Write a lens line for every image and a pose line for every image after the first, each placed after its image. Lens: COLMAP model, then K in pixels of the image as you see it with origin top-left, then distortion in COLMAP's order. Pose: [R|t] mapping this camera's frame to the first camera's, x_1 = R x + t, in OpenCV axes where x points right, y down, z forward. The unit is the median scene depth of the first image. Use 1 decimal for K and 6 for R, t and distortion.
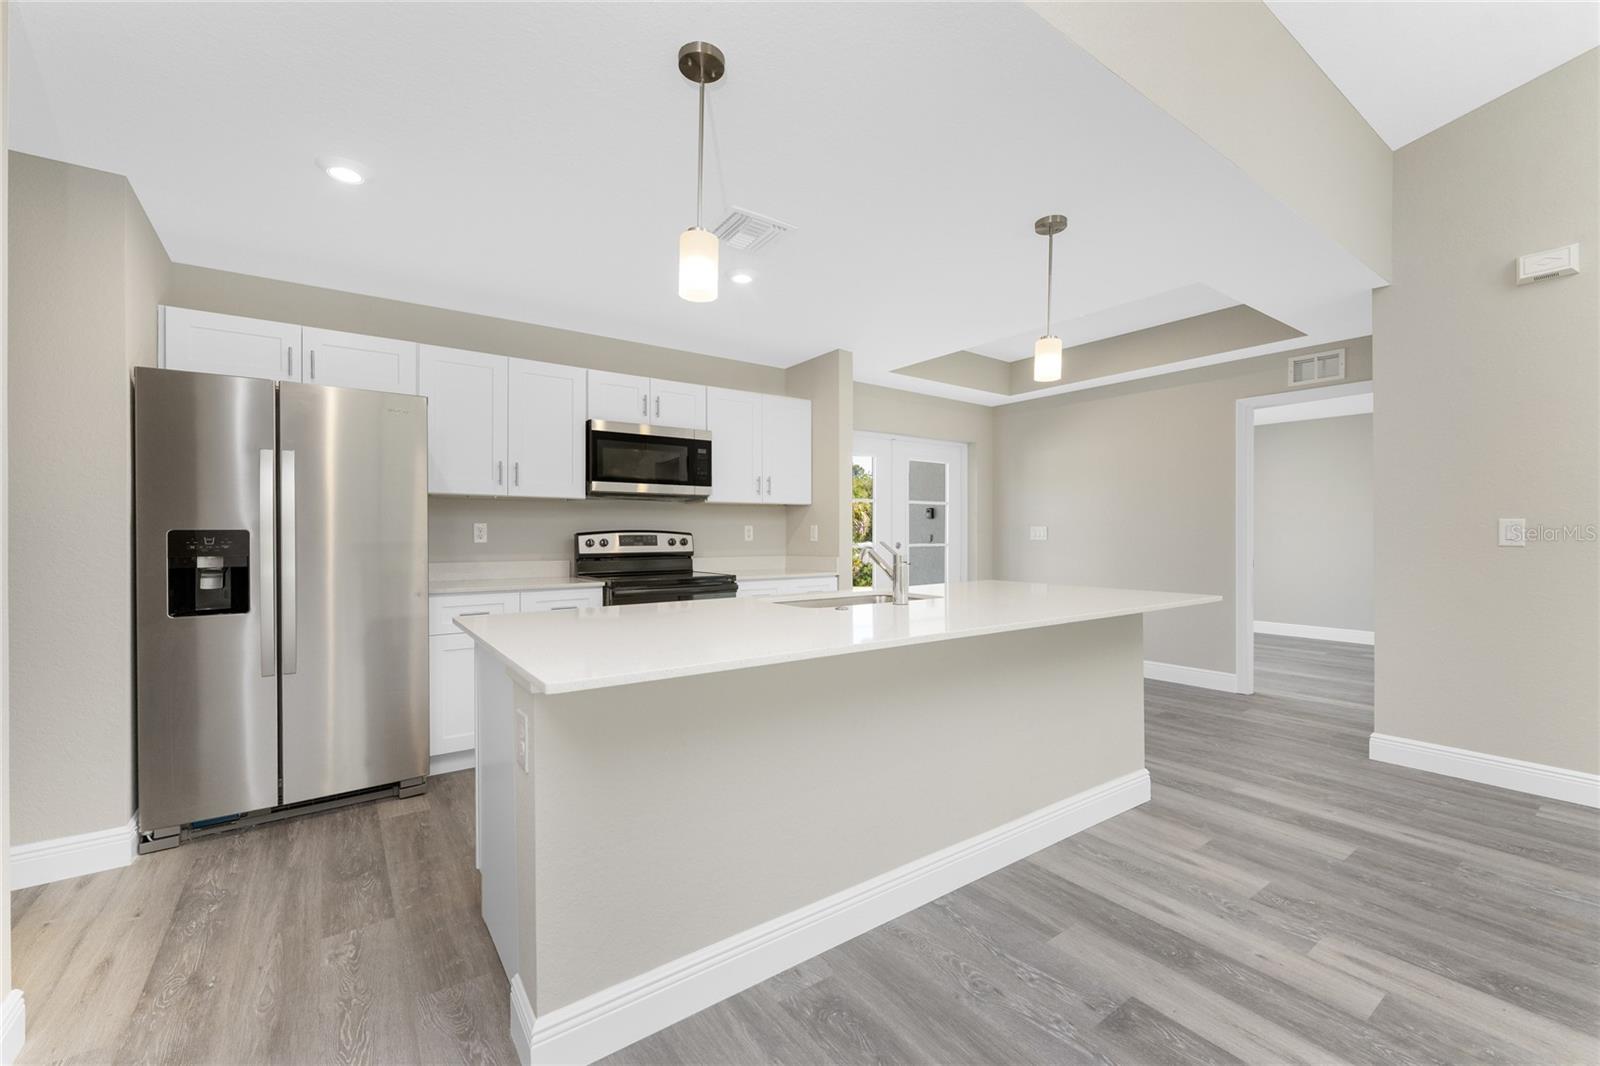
lens RADIAL K [[647.1, 0, 796.7], [0, 647.1, 528.7], [0, 0, 1]] dist [-0.000675, -0.001097]
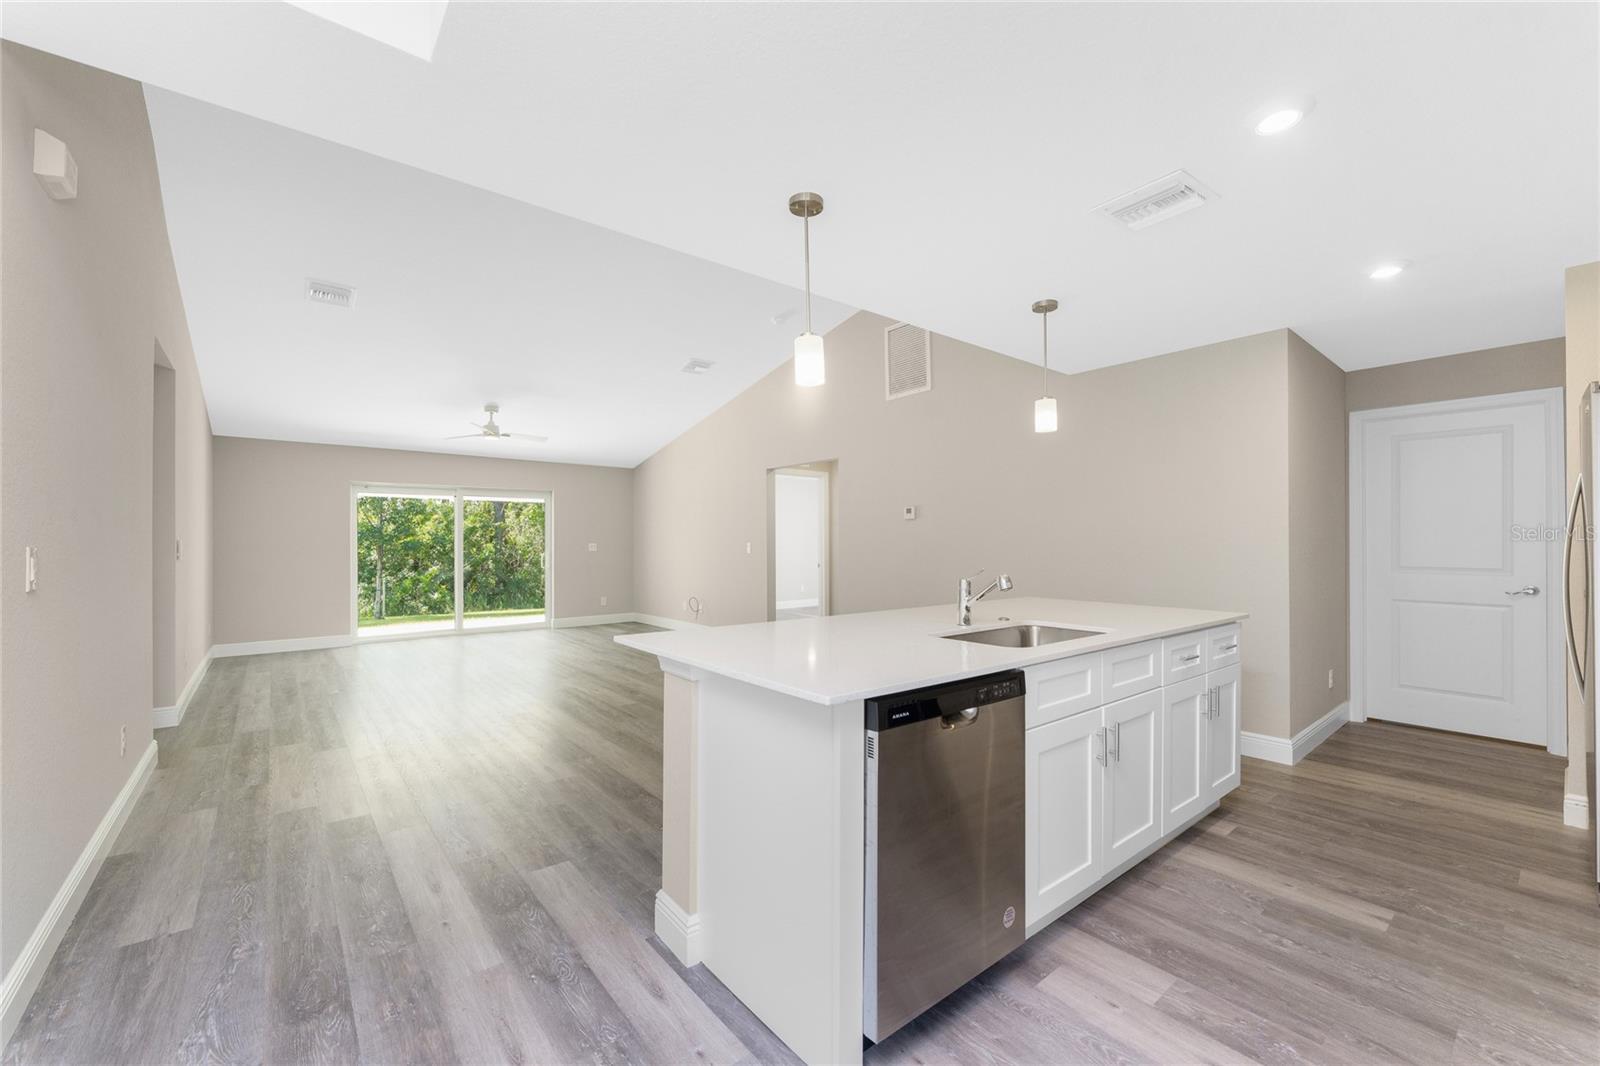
lens RADIAL K [[647.1, 0, 791.3], [0, 647.1, 545.6], [0, 0, 1]] dist [-0.000675, -0.001097]
pose [[-0.998279, 0.004022, -0.058502, 0.295763], [0.004418, 0.999968, -0.006648, -0.009361], [0.058473, -0.006895, -0.998265, 1.198831]]
